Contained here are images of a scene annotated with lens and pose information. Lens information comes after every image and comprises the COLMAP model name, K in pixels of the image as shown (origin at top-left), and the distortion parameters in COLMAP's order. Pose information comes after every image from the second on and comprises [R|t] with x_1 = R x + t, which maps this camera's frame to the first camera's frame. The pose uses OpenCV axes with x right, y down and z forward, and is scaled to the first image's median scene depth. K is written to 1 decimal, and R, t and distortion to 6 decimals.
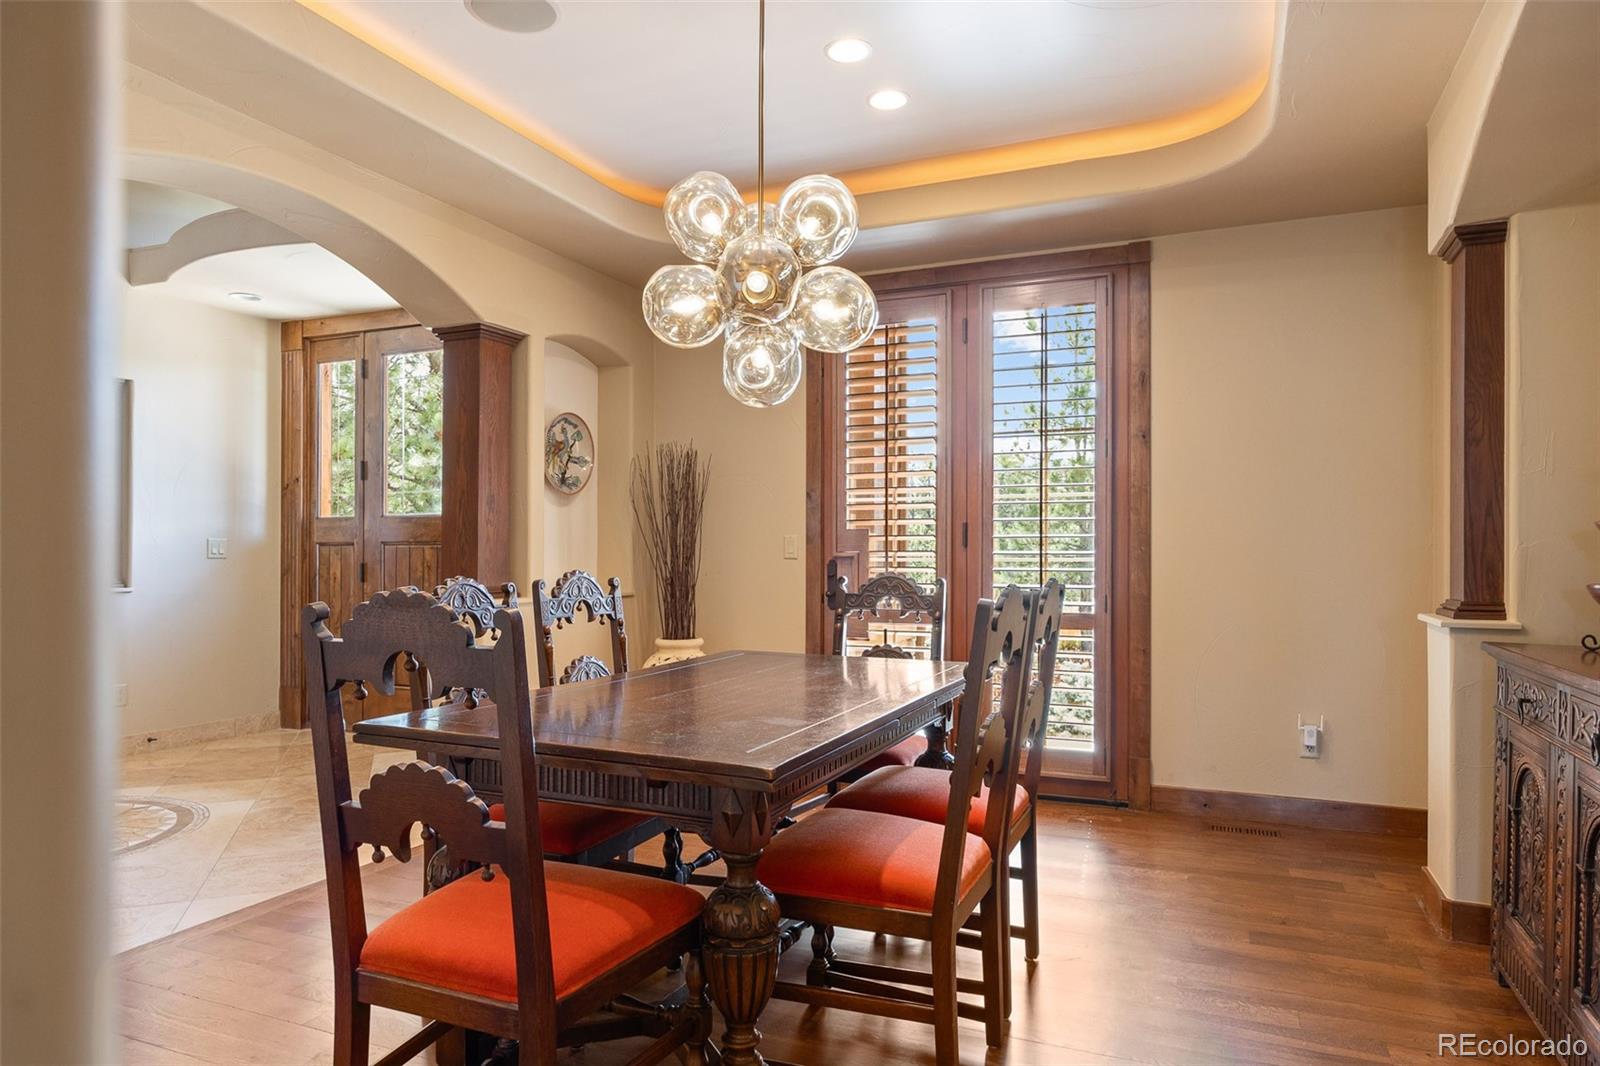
lens RADIAL K [[984.8, 0, 794.8], [0, 984.8, 551.4], [0, 0, 1]] dist [-0.000189, 0.000715]
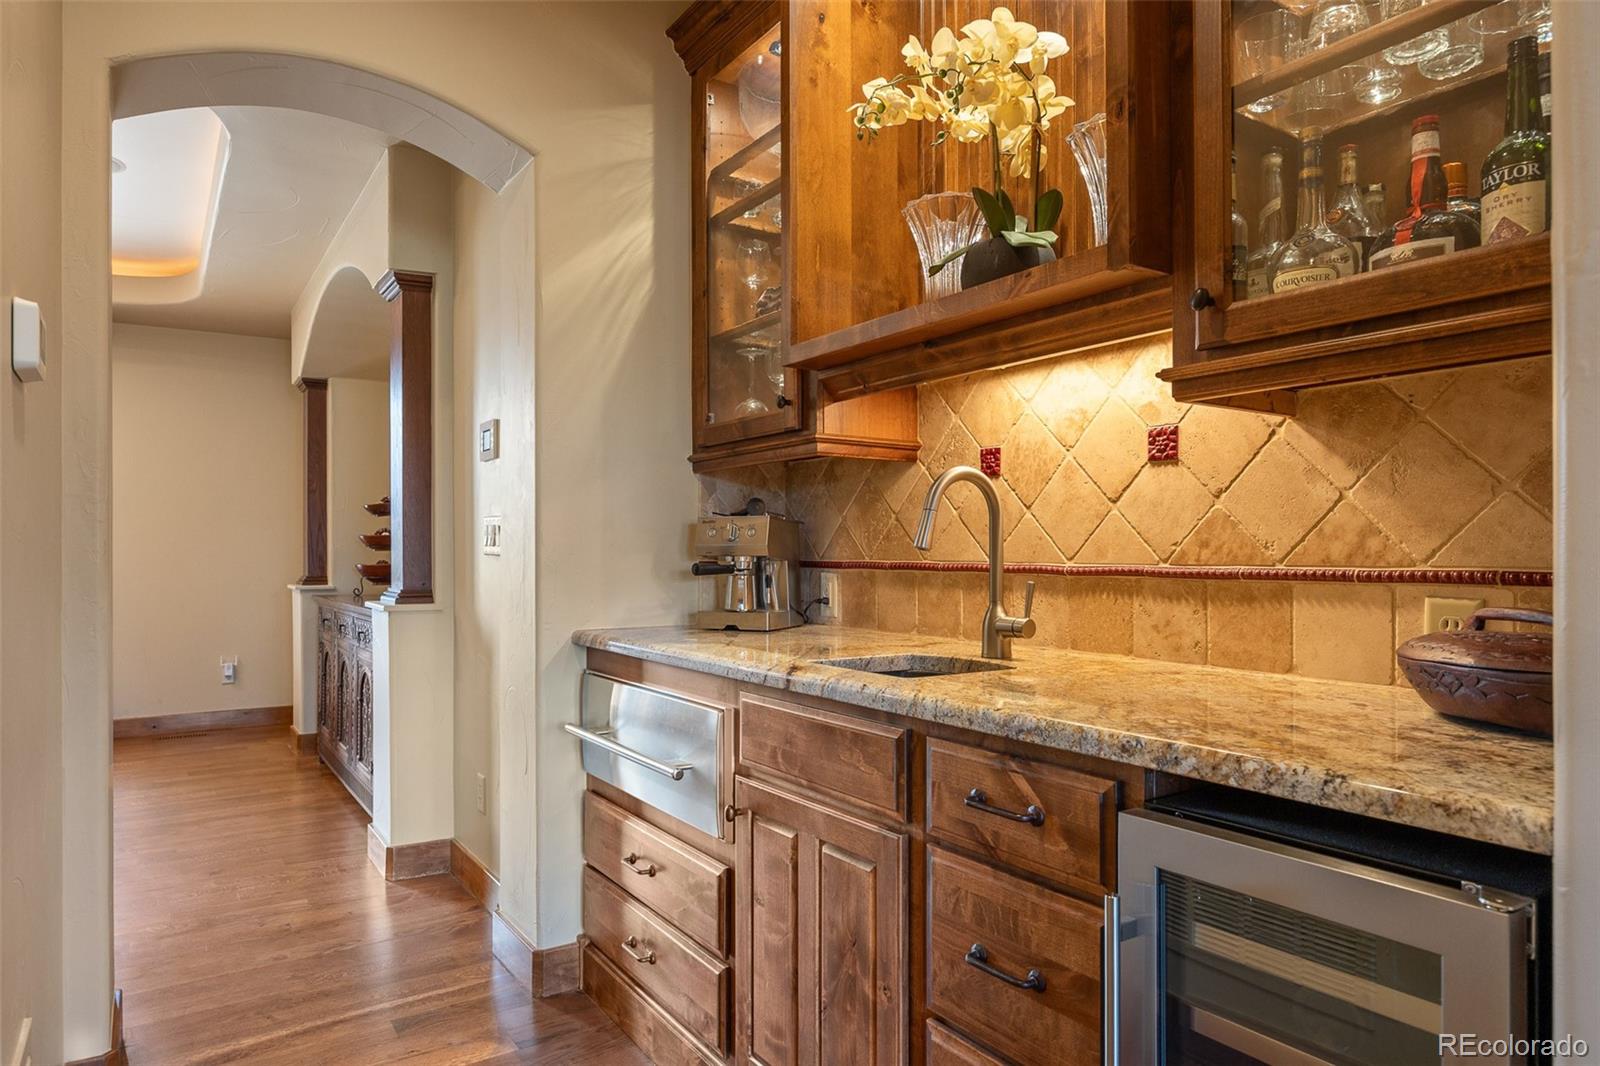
lens RADIAL K [[984.8, 0, 794.8], [0, 984.8, 551.4], [0, 0, 1]] dist [-0.000189, 0.000715]
pose [[0.548375, -0.005379, 0.836215, -0.391917], [0.002497, 0.999985, 0.004795, -0.003132], [-0.836229, -0.000541, 0.548381, -0.825227]]
